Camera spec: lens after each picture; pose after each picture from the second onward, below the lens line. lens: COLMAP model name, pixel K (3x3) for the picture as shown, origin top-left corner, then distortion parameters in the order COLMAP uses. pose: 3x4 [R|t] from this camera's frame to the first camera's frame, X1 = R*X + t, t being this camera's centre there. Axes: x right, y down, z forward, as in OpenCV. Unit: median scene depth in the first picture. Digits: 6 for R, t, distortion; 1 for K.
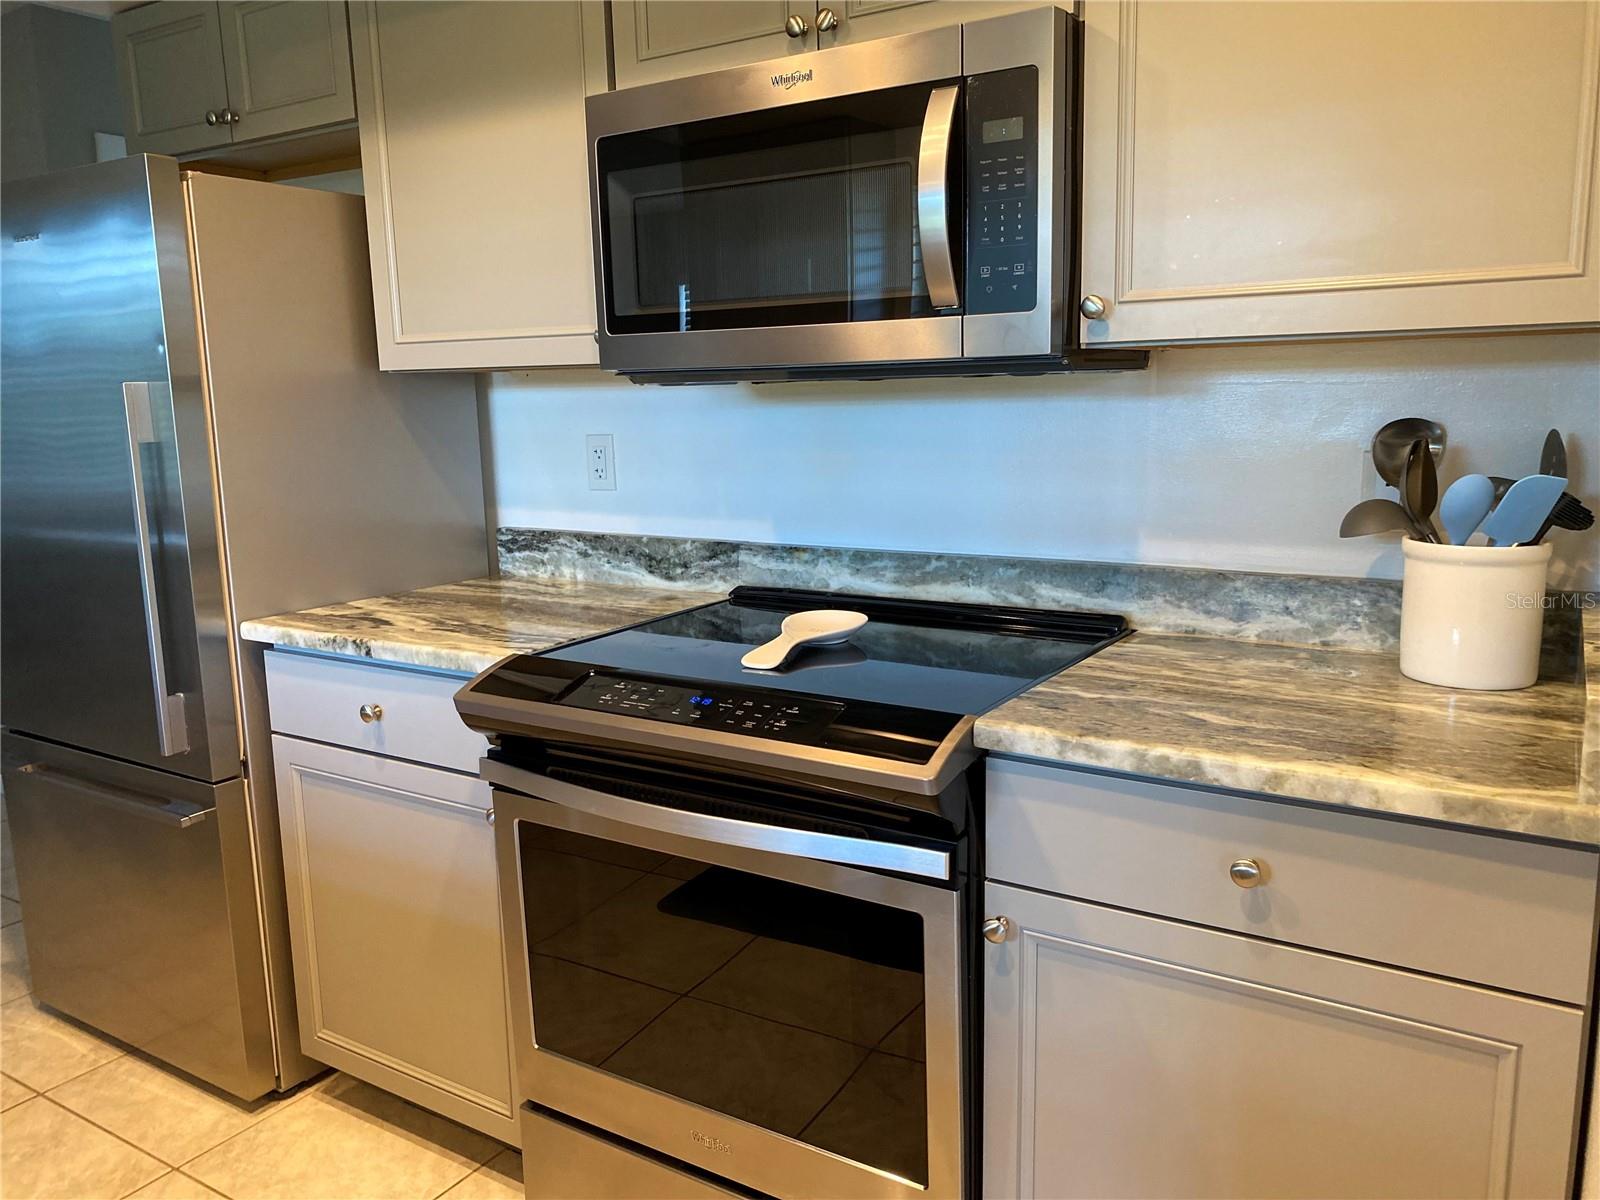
lens RADIAL K [[1245.1, 0, 795.3], [0, 1245.1, 605.1], [0, 0, 1]] dist [0.006698, 0.022646]
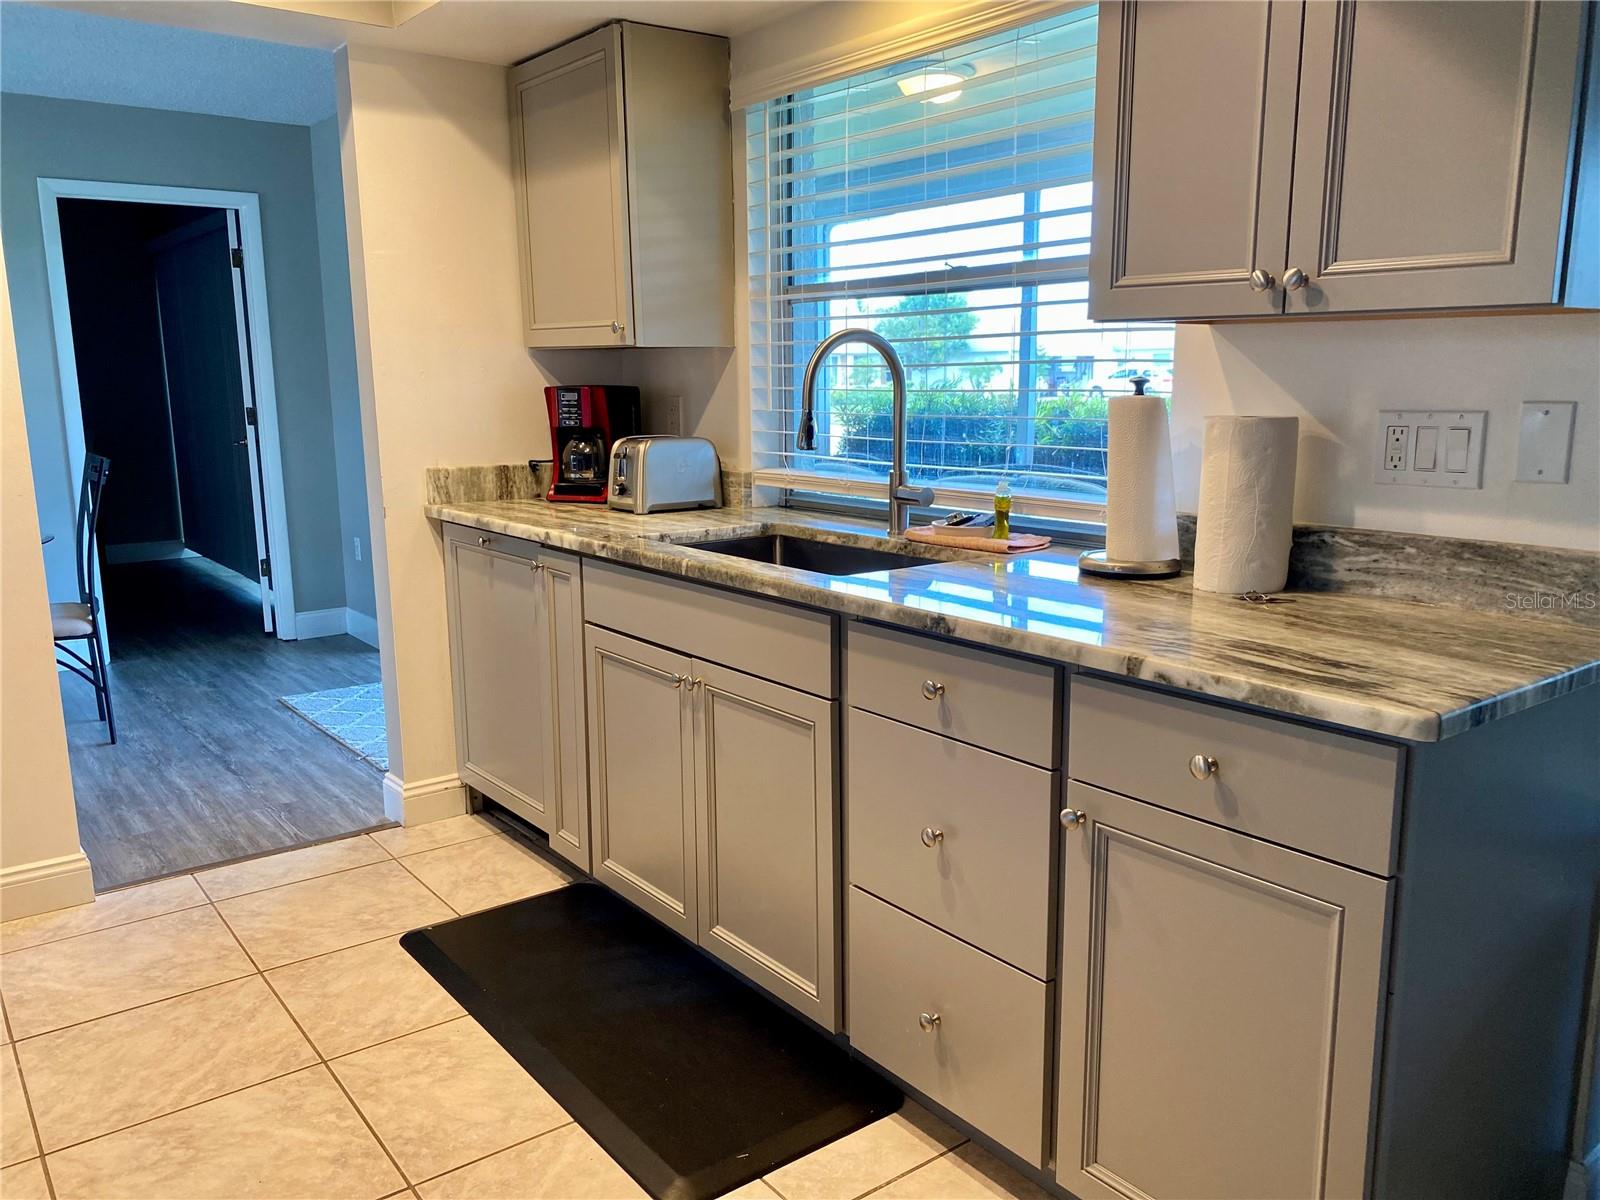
lens RADIAL K [[1245.1, 0, 805.3], [0, 1245.1, 601.0], [0, 0, 1]] dist [0.006698, 0.022646]
pose [[0.944076, 0.067335, -0.322779, 0.412025], [-0.058445, 0.997599, 0.037165, 0.036524], [0.324506, -0.016222, 0.945744, -0.276226]]
